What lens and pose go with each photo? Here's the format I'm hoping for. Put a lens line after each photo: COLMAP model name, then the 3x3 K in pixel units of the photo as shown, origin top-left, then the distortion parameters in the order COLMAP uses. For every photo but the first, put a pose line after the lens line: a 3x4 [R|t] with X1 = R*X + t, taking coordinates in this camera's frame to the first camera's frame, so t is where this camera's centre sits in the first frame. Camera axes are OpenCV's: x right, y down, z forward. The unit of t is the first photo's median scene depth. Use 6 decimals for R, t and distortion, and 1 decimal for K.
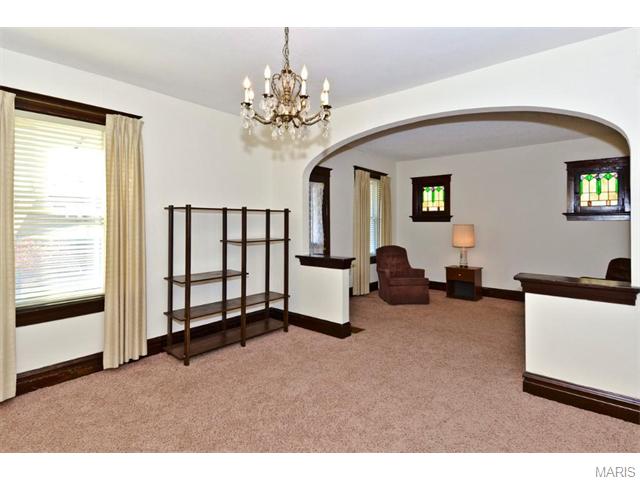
lens RADIAL K [[341.6, 0, 320.6], [0, 341.6, 217.1], [0, 0, 1]] dist [0.010623, -0.000051]
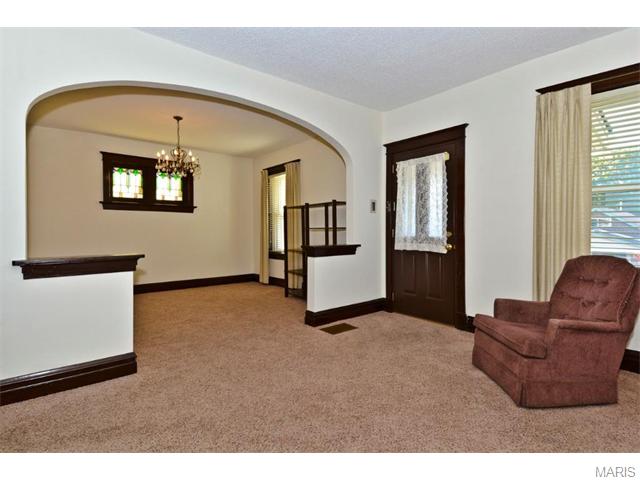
lens RADIAL K [[338.1, 0, 321.4], [0, 338.1, 233.5], [0, 0, 1]] dist [0.024434, -0.000428]
pose [[-0.181565, 0.006426, -0.983358, 1.297491], [0.016343, 0.999860, 0.003516, 0.103773], [0.983243, -0.015432, -0.181644, 1.526738]]
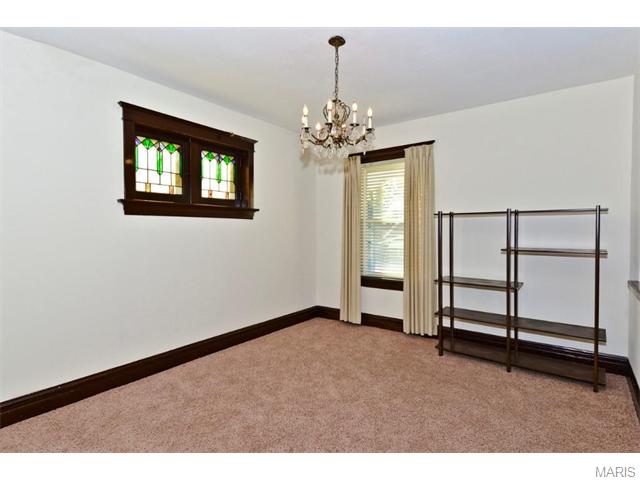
lens RADIAL K [[338.1, 0, 321.4], [0, 338.1, 233.5], [0, 0, 1]] dist [0.024434, -0.000428]
pose [[0.041620, 0.011351, -0.999069, 0.708644], [0.016037, 0.999799, 0.012027, 0.016062], [0.999005, -0.016523, 0.041429, 0.592084]]
